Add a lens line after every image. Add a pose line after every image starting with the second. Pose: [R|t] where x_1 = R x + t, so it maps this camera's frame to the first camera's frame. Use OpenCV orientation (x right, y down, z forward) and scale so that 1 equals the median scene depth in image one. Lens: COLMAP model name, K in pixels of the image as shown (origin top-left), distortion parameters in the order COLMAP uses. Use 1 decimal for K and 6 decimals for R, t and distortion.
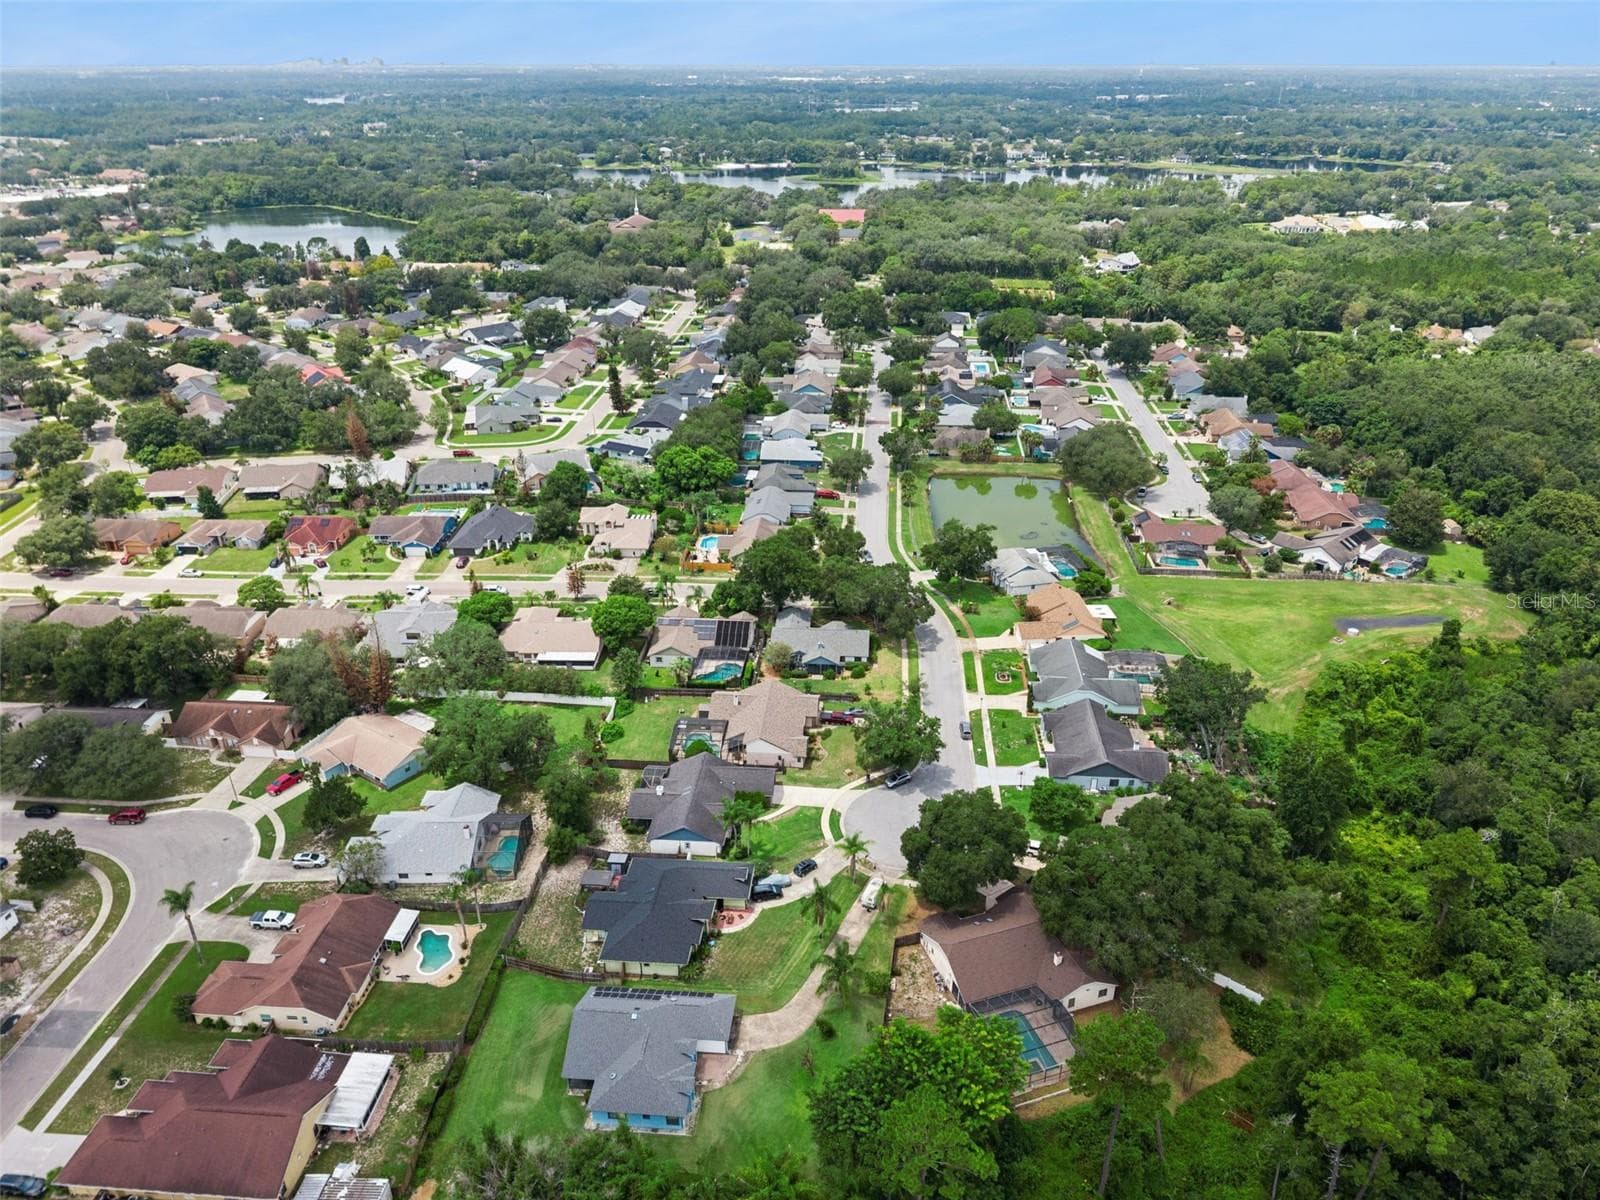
lens RADIAL K [[1095.5, 0, 793.7], [0, 1095.5, 597.0], [0, 0, 1]] dist [0.084830, -0.171335]
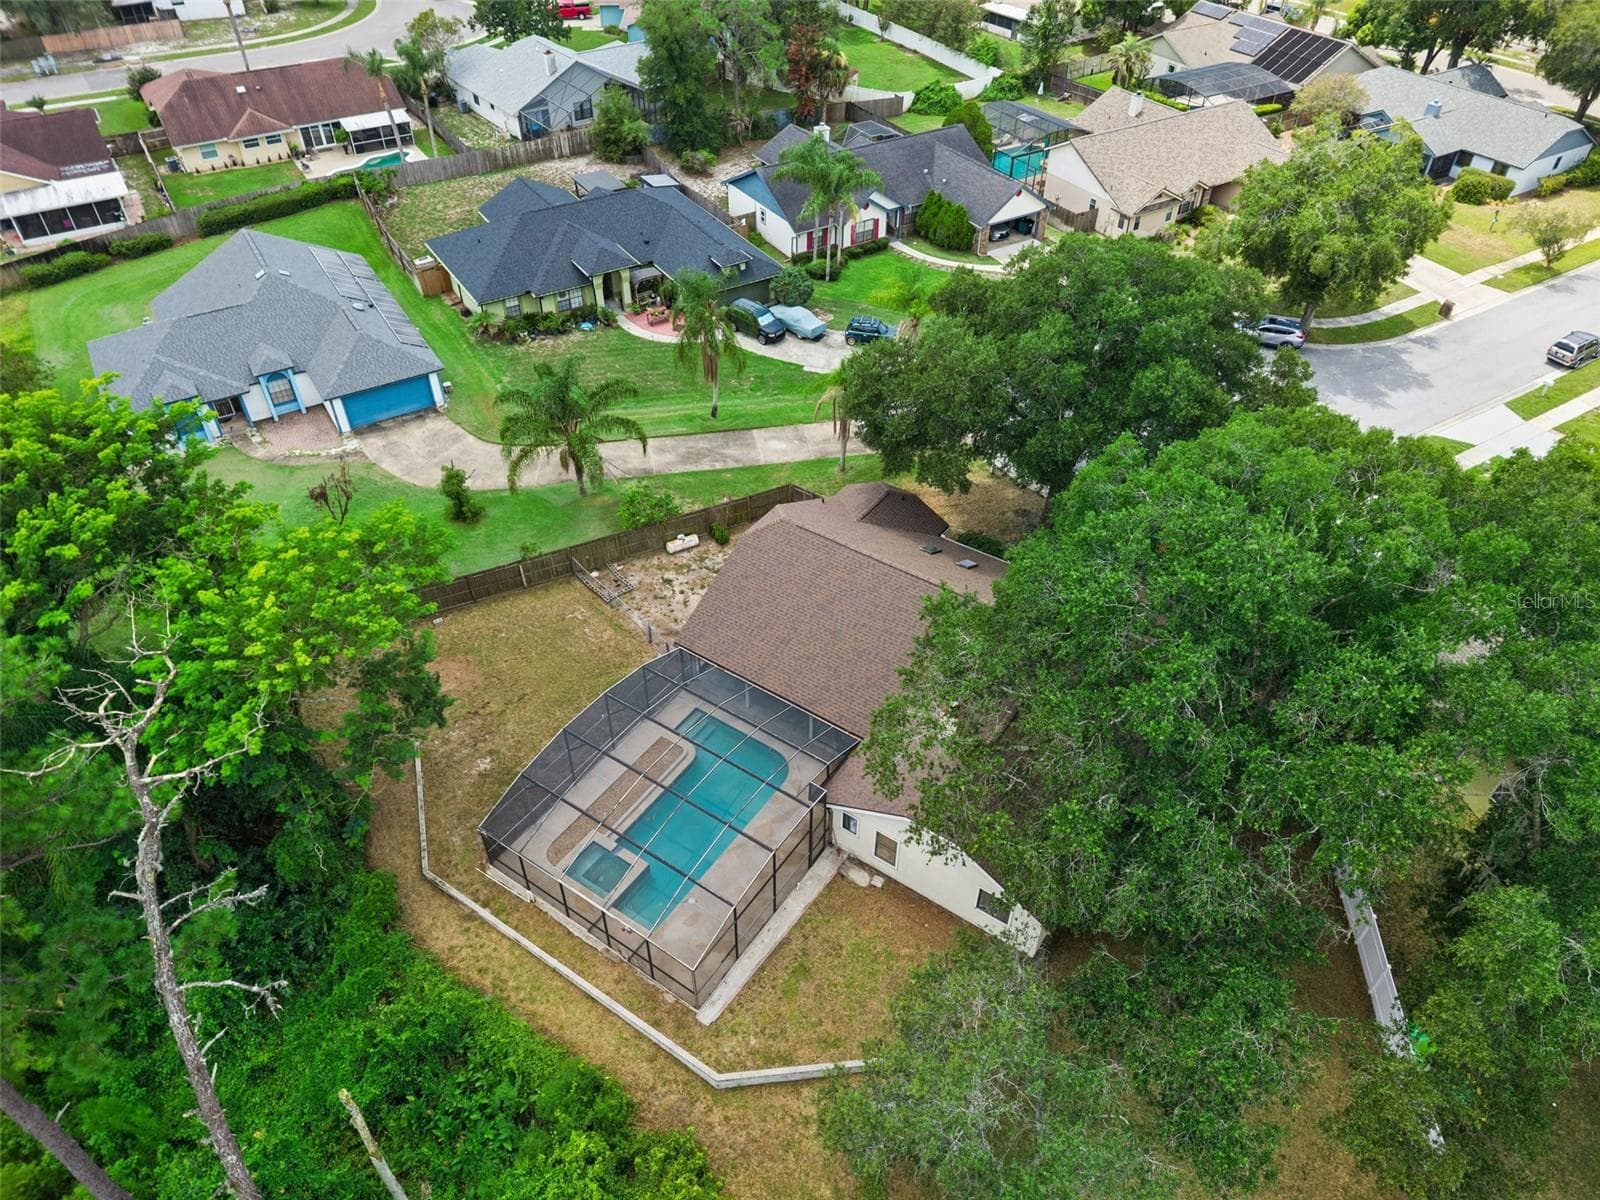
lens RADIAL K [[1088.2, 0, 800.0], [0, 1088.2, 600.0], [0, 0, 1]] dist [0.003293, 0.001529]
pose [[0.596242, 0.539193, -0.594783, 0.258365], [-0.363926, 0.841918, 0.398412, 0.137489], [0.715579, -0.021093, 0.698213, 0.534749]]
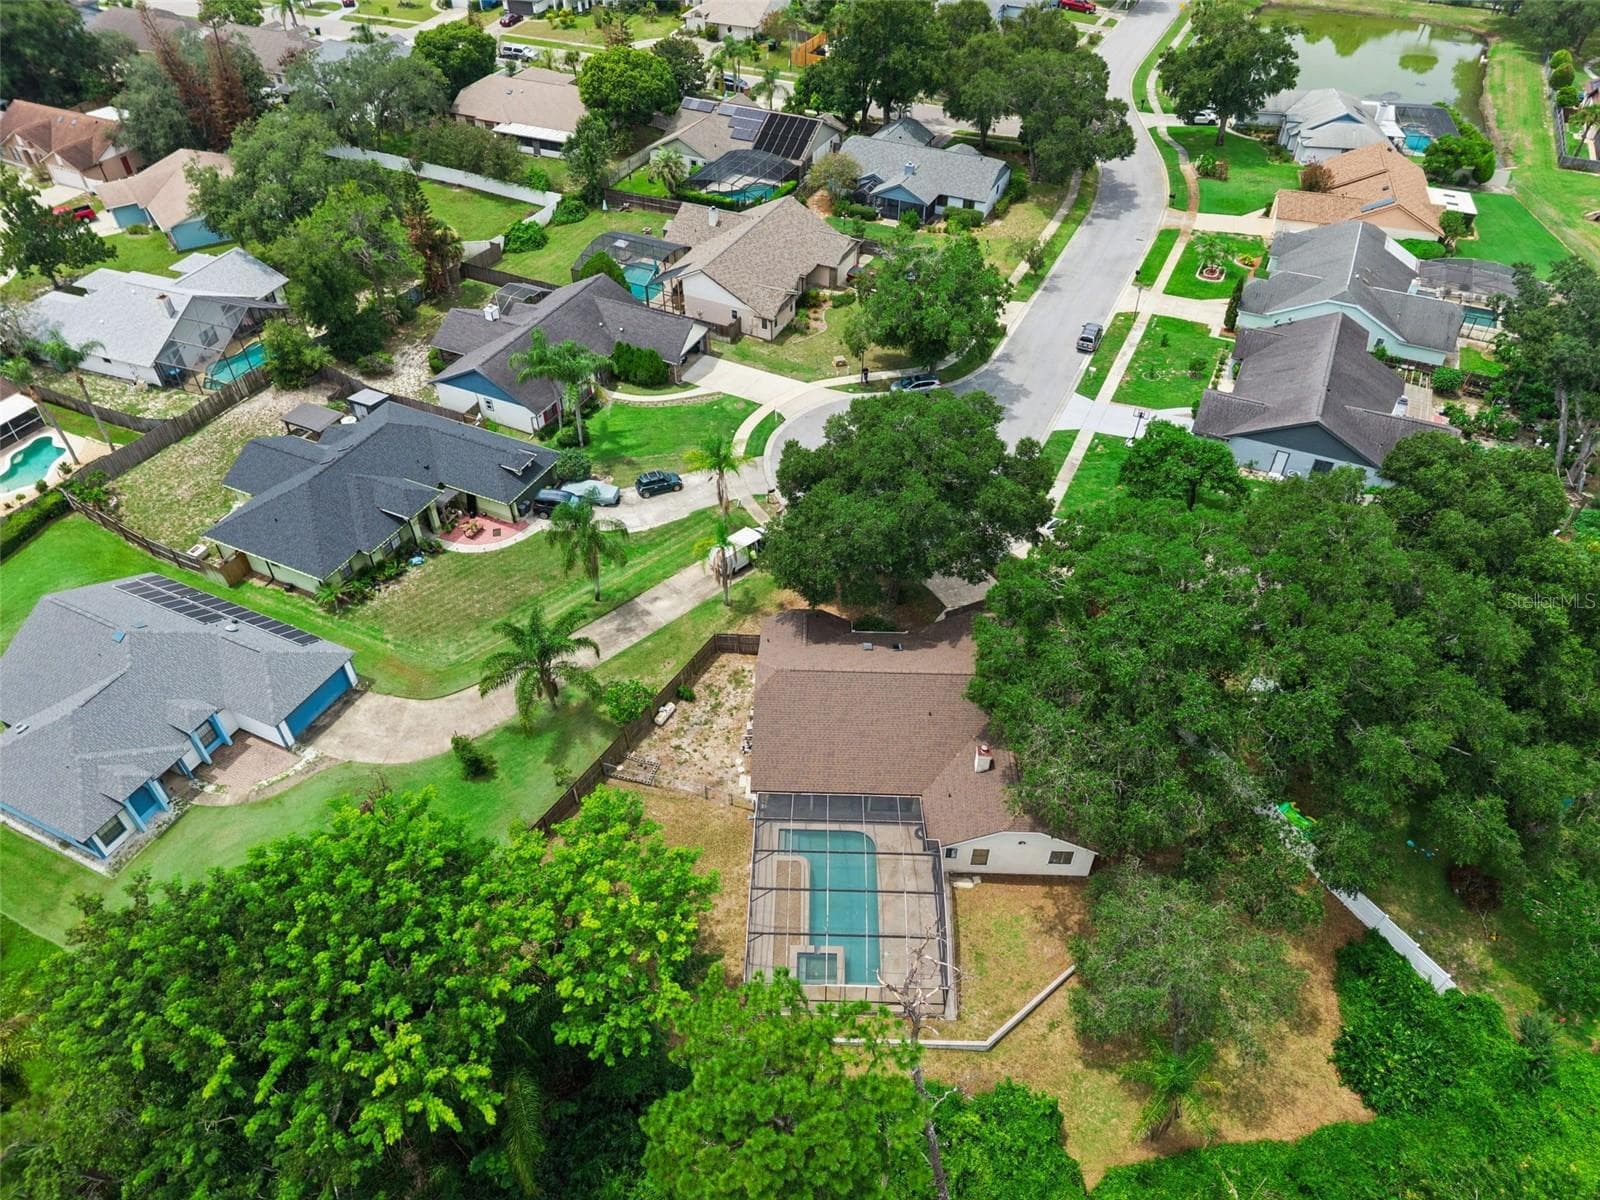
lens RADIAL K [[1088.3, 0, 800.0], [0, 1088.3, 600.0], [0, 0, 1]] dist [0.022118, -0.025475]
pose [[0.936953, 0.241985, -0.252115, 0.184958], [-0.162082, 0.940084, 0.299954, 0.101781], [0.309594, -0.240179, 0.920036, 0.409704]]
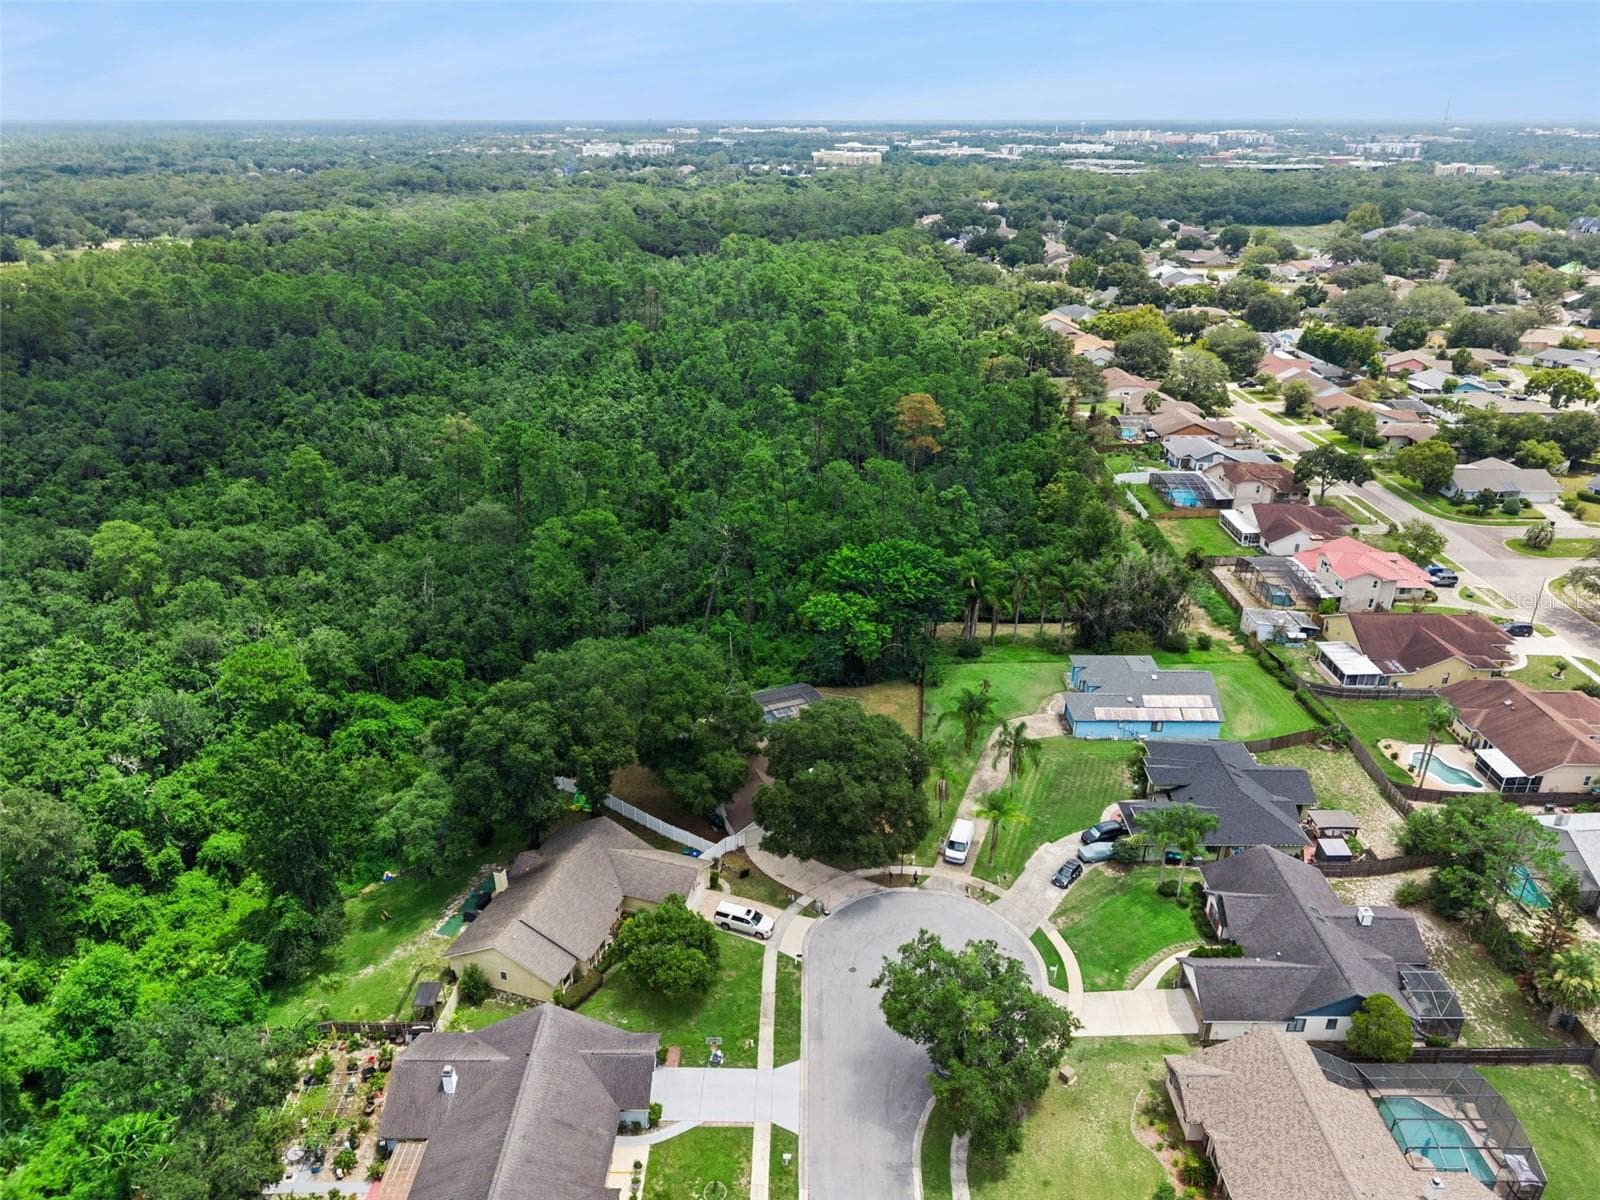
lens RADIAL K [[1088.3, 0, 800.0], [0, 1088.3, 600.0], [0, 0, 1]] dist [0.022118, -0.025475]
pose [[-0.996547, 0.029617, -0.077574, 0.179409], [-0.041357, 0.633070, 0.772989, -0.300646], [0.072003, 0.773528, -0.629659, 1.032441]]
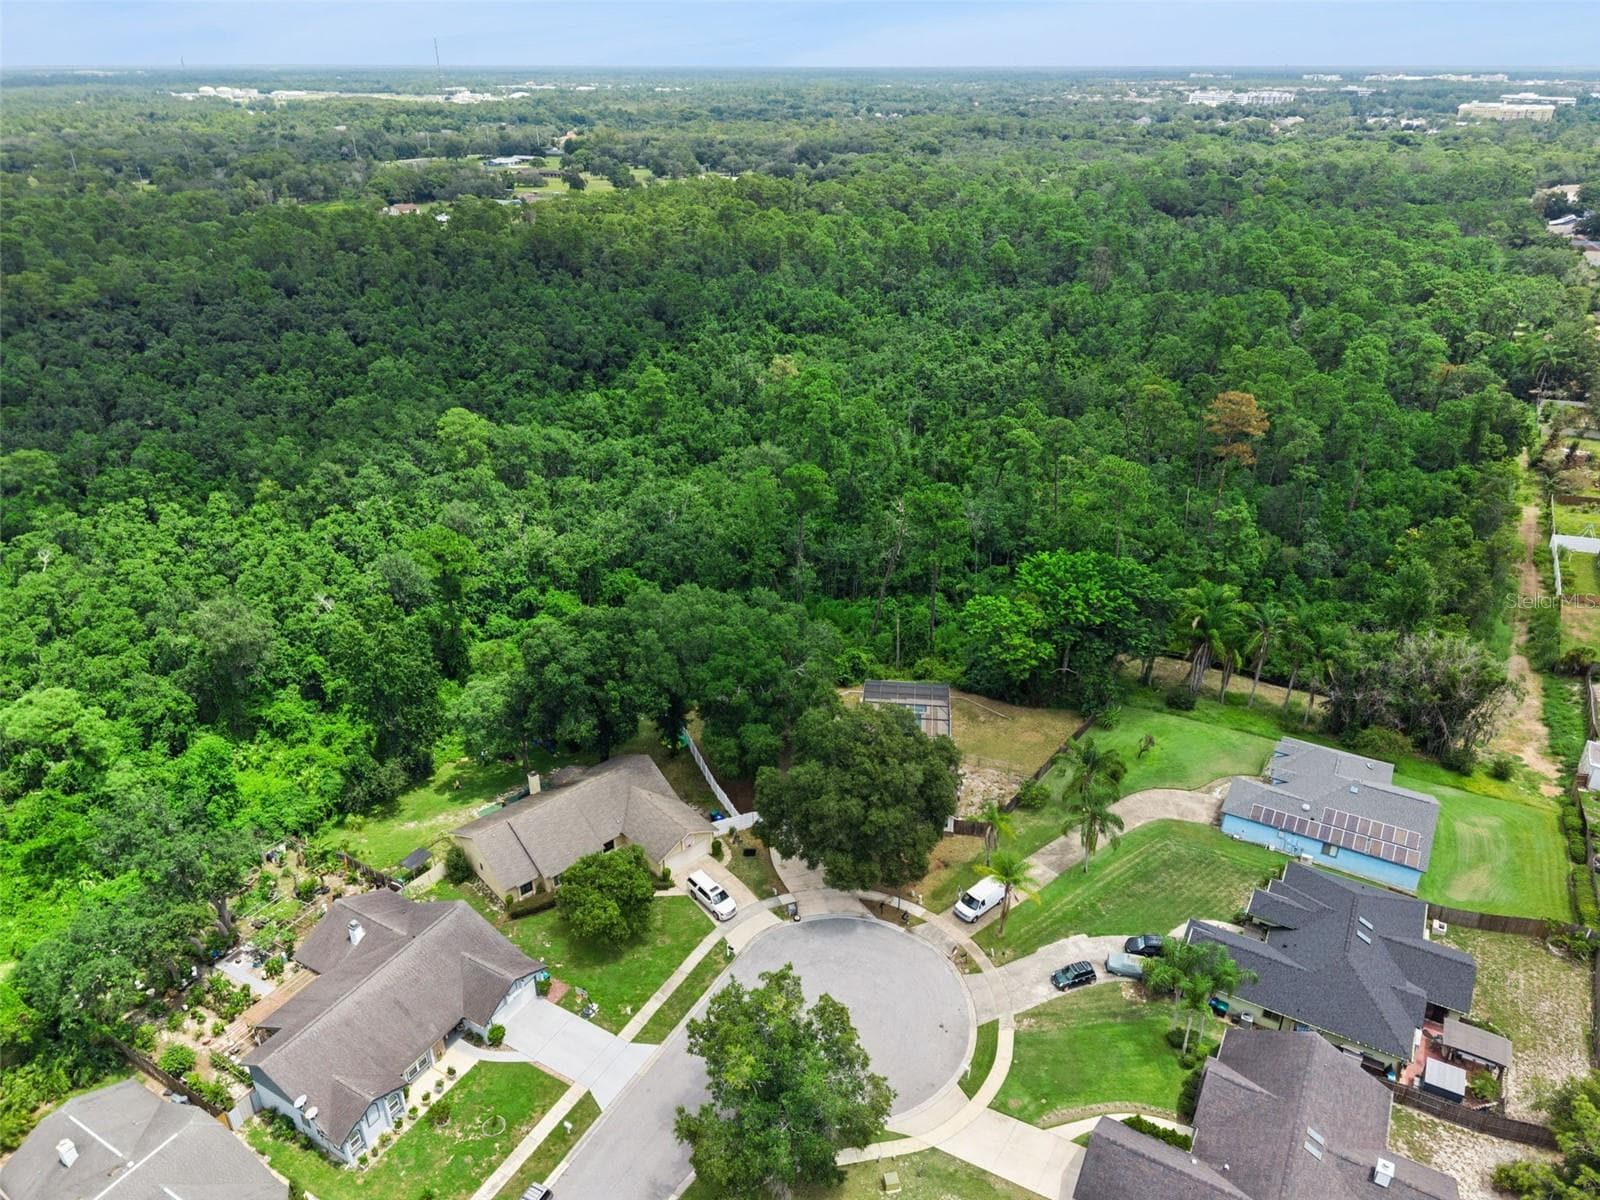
lens RADIAL K [[1088.3, 0, 800.0], [0, 1088.3, 600.0], [0, 0, 1]] dist [0.022118, -0.025475]
pose [[-0.906571, -0.189324, 0.377206, -0.028557], [0.188362, 0.618299, 0.763038, -0.270223], [-0.377688, 0.762800, -0.524870, 0.970060]]
